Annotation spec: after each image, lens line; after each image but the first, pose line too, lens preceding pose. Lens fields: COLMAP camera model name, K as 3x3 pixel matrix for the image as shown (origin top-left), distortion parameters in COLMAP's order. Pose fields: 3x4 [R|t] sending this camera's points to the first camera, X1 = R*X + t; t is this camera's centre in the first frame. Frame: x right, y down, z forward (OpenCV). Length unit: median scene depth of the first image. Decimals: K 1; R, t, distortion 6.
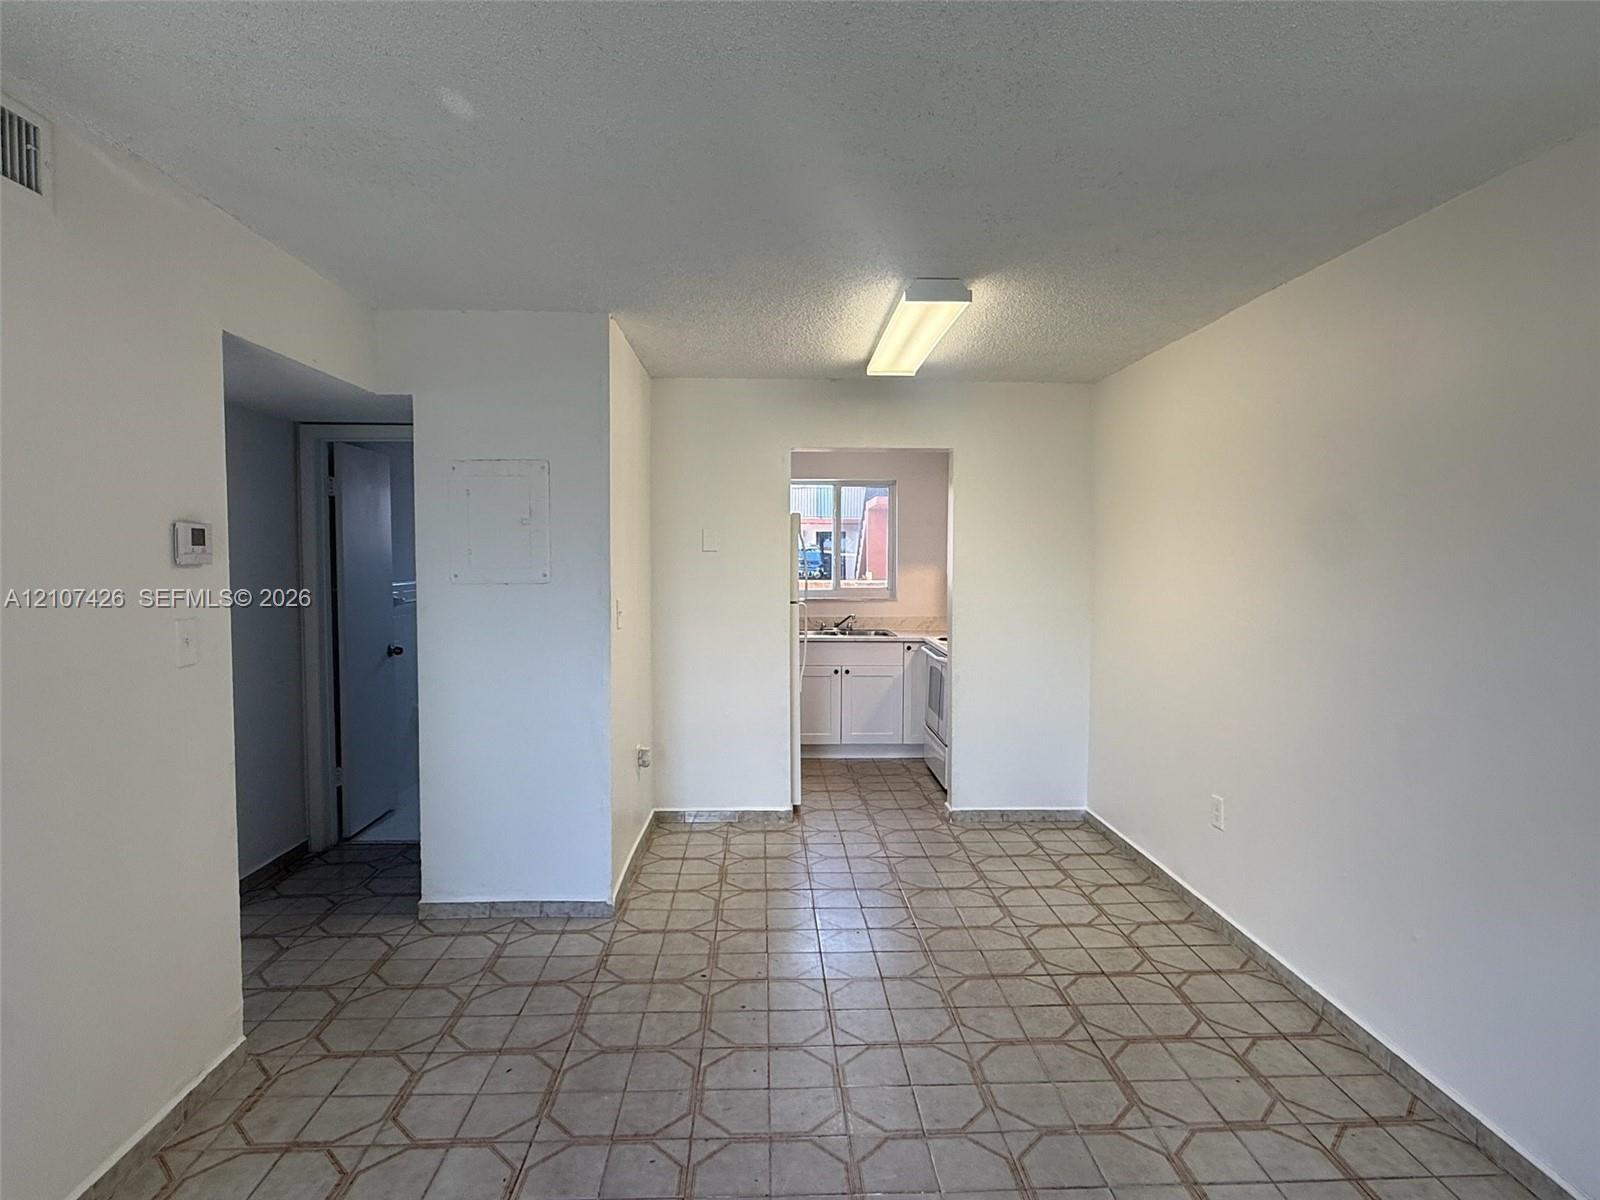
lens RADIAL K [[857.4, 0, 805.1], [0, 857.4, 592.0], [0, 0, 1]] dist [0.002278, -0.000649]
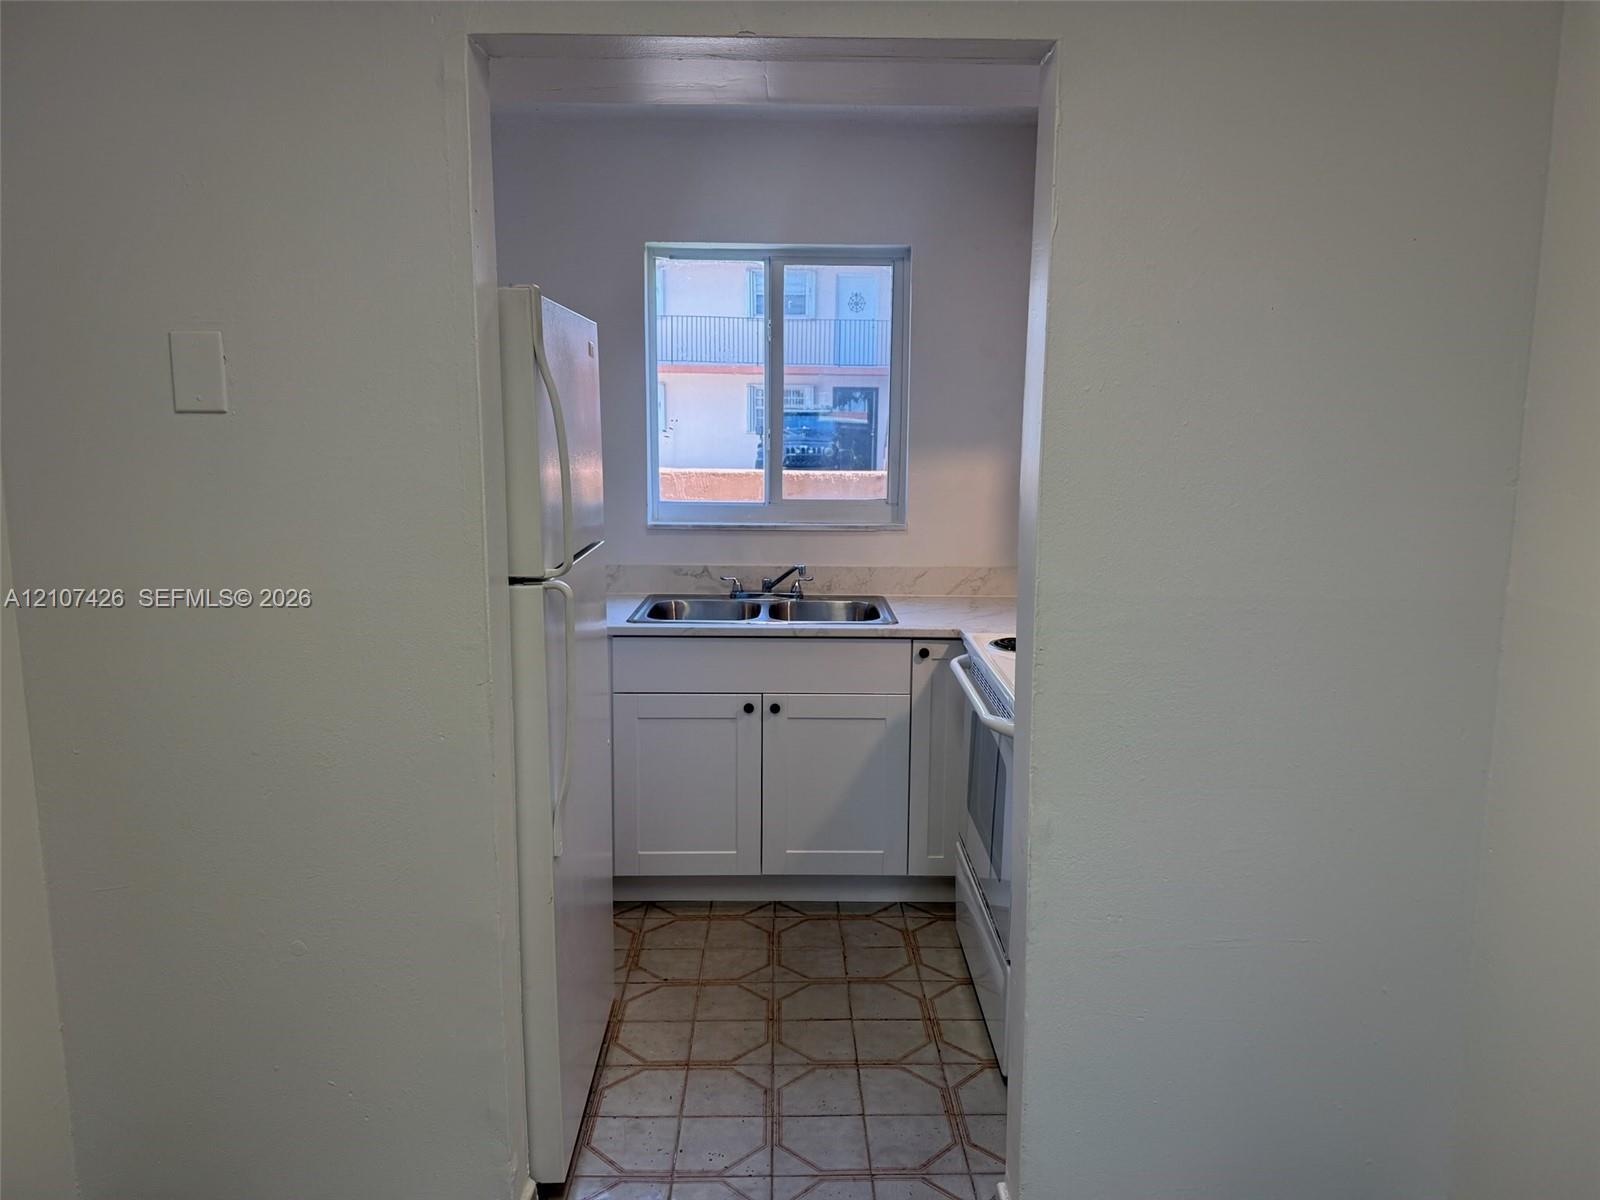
lens RADIAL K [[1126.8, 0, 800.0], [0, 1126.8, 600.0], [0, 0, 1]] dist [0.132136, -0.000027]
pose [[0.999474, 0.007468, -0.031560, 0.122952], [-0.003841, 0.993537, 0.113443, -0.035419], [0.032204, -0.113262, 0.993043, 0.716625]]
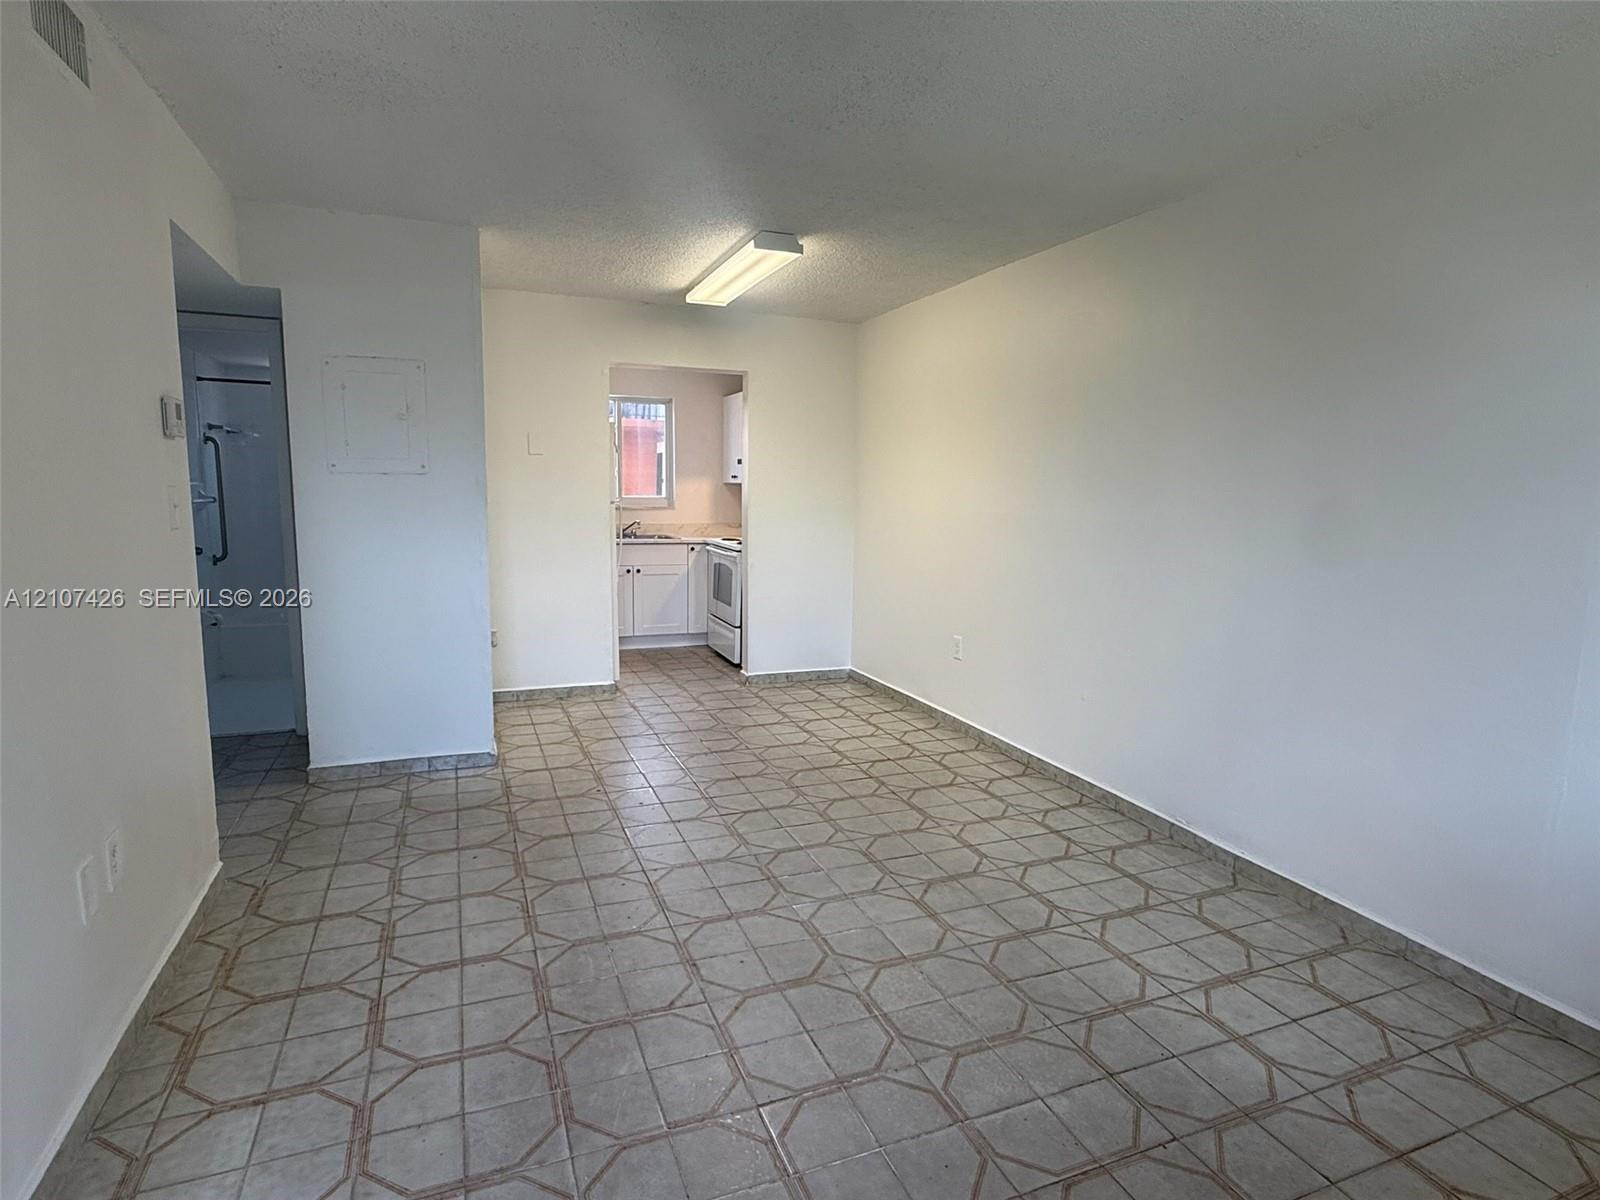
lens RADIAL K [[849.2, 0, 800.0], [0, 849.2, 600.0], [0, 0, 1]] dist [-0.004425, -0.000853]
pose [[0.944429, -0.032953, 0.327059, -0.180673], [0.002389, 0.995624, 0.093414, 0.043888], [-0.328706, -0.087442, 0.940376, -0.176805]]
